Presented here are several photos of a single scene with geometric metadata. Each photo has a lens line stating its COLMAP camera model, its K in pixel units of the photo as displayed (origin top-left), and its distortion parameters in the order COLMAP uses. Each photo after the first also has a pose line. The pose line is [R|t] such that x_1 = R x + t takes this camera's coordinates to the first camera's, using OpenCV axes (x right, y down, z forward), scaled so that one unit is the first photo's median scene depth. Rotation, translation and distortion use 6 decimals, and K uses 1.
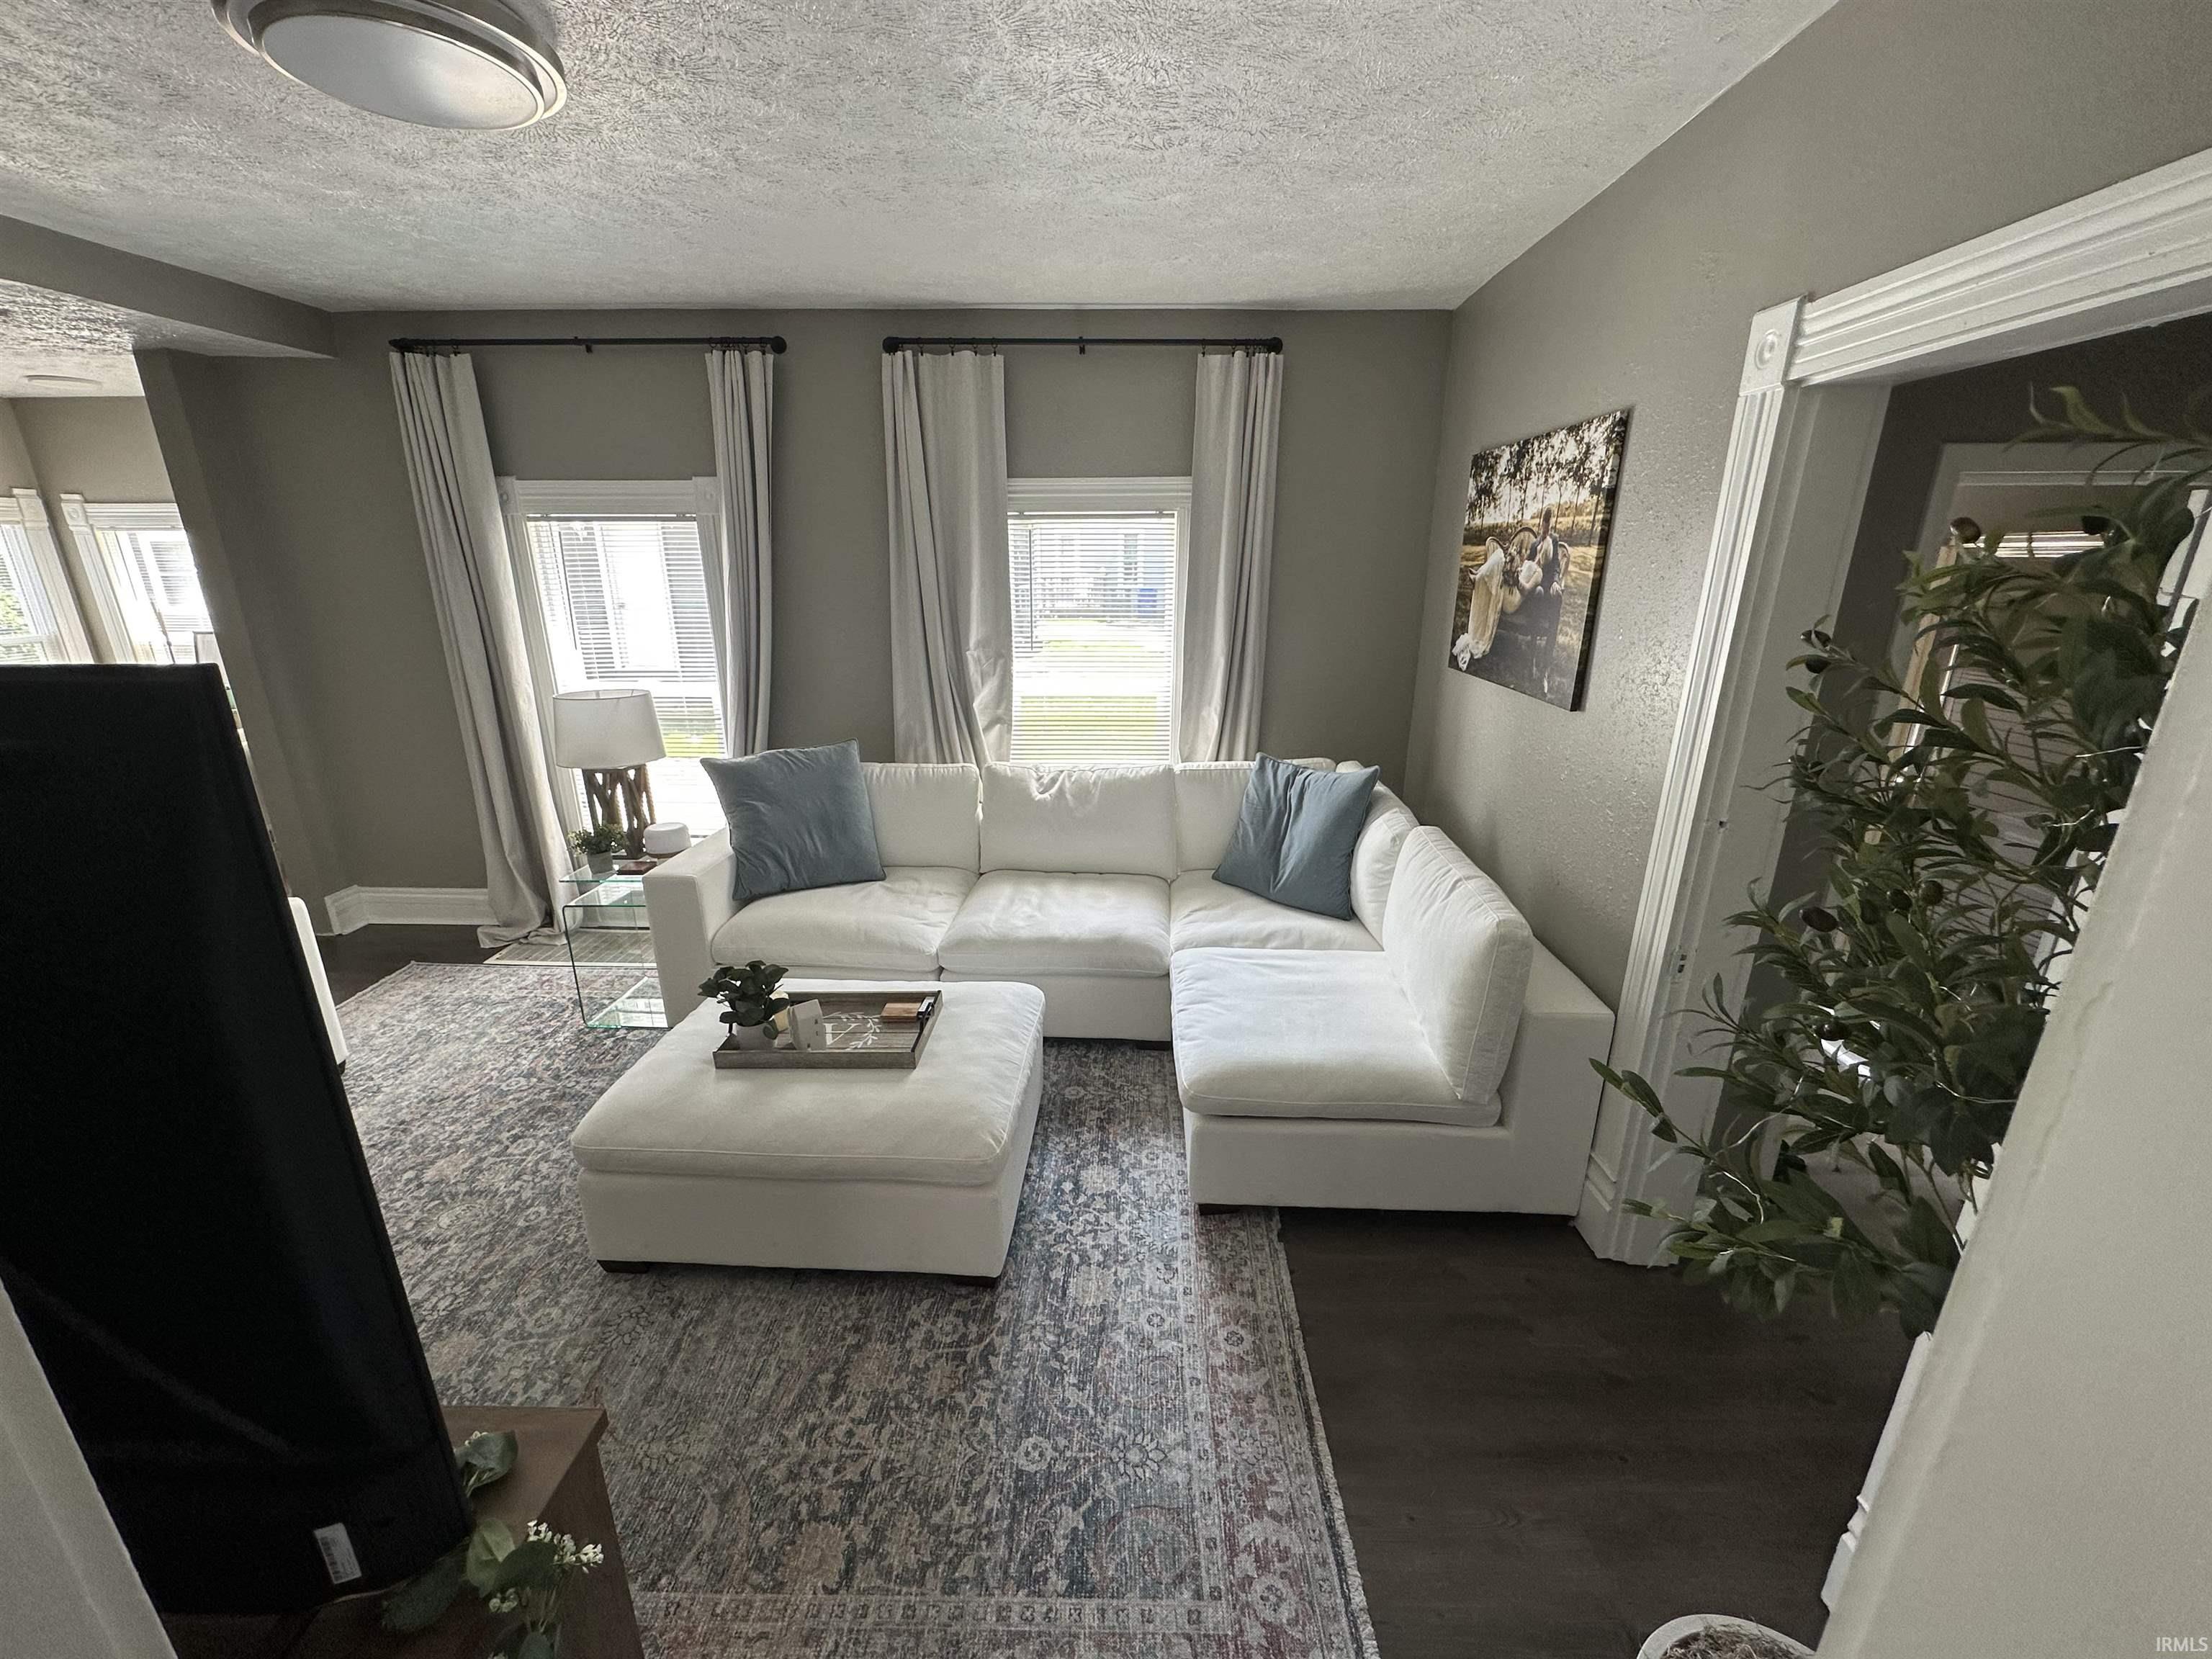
lens RADIAL K [[881.7, 0, 1105.7], [0, 881.7, 827.5], [0, 0, 1]] dist [-0.002580, -0.000006]
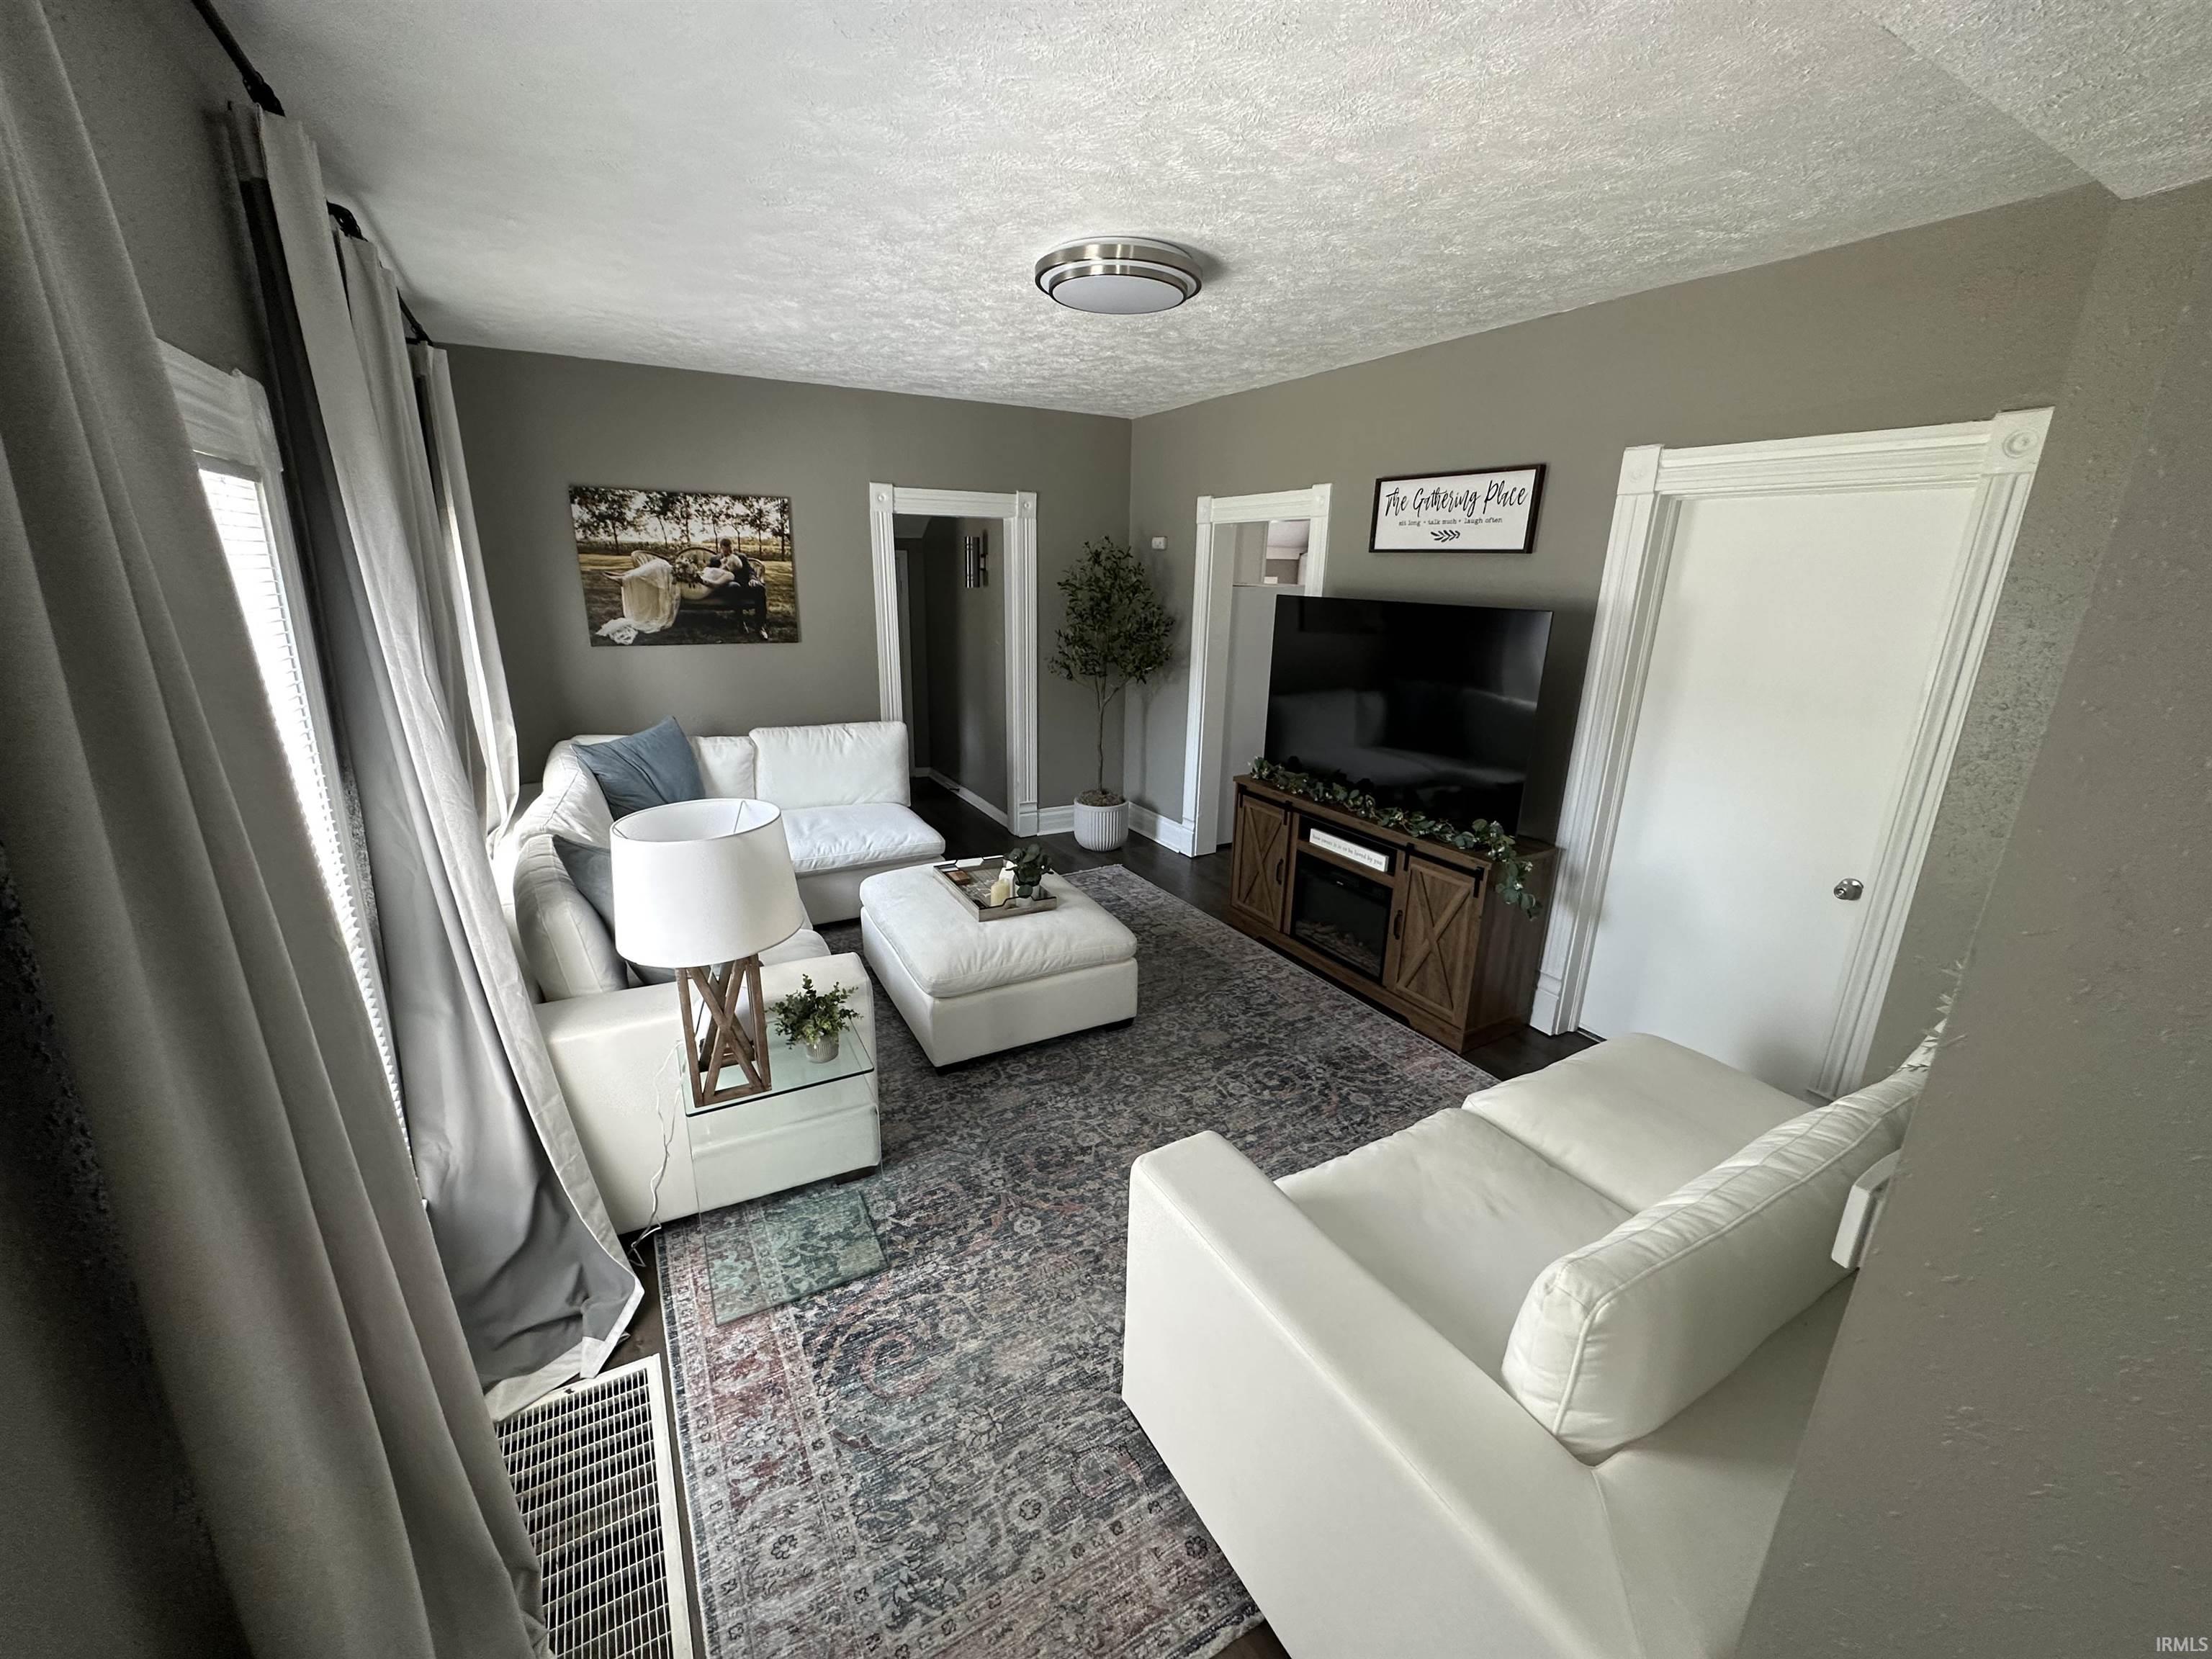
lens RADIAL K [[881.7, 0, 1105.7], [0, 881.7, 827.5], [0, 0, 1]] dist [-0.002580, -0.000006]
pose [[-0.519564, -0.253612, 0.815926, -1.940223], [0.229711, 0.878315, 0.419279, -0.539375], [-0.822974, 0.405270, -0.398083, 1.690726]]
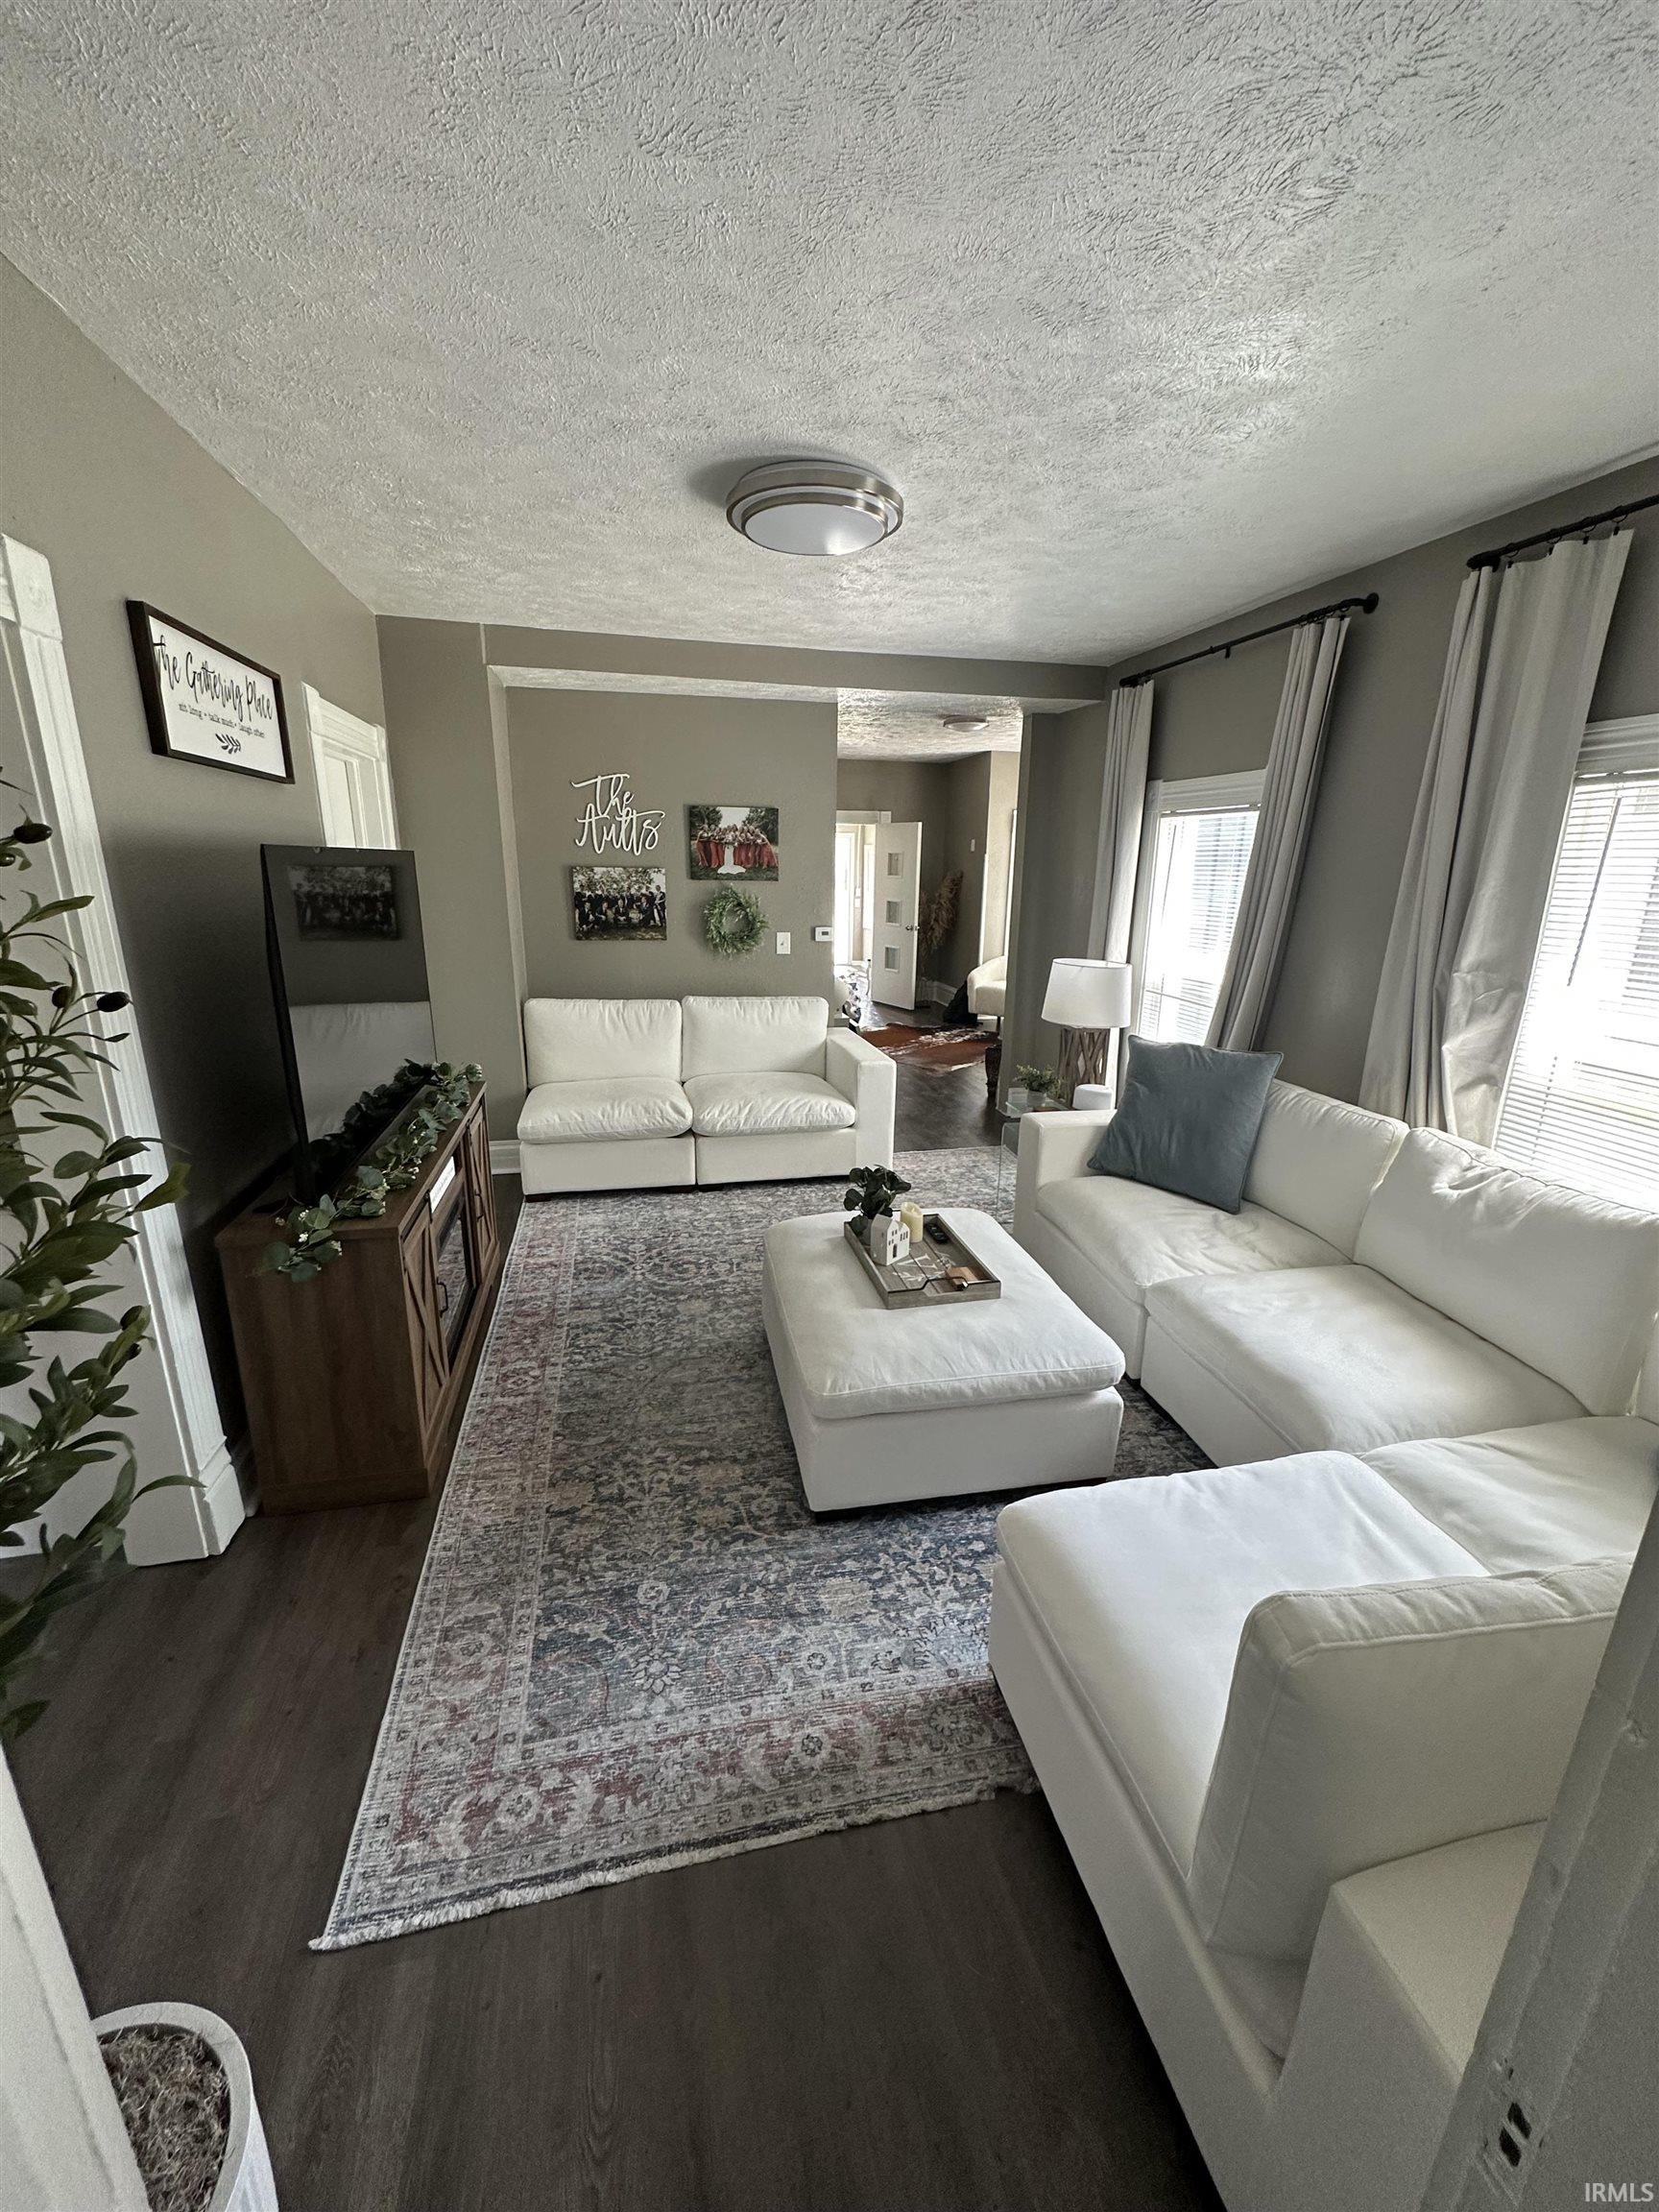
lens RADIAL K [[881.7, 0, 831.5], [0, 881.7, 1105.2], [0, 0, 1]] dist [-0.002580, -0.000006]
pose [[0.246294, 0.262170, -0.933063, 0.779880], [-0.299732, 0.936128, 0.183913, -0.146920], [0.921683, 0.234372, 0.309144, 0.627432]]
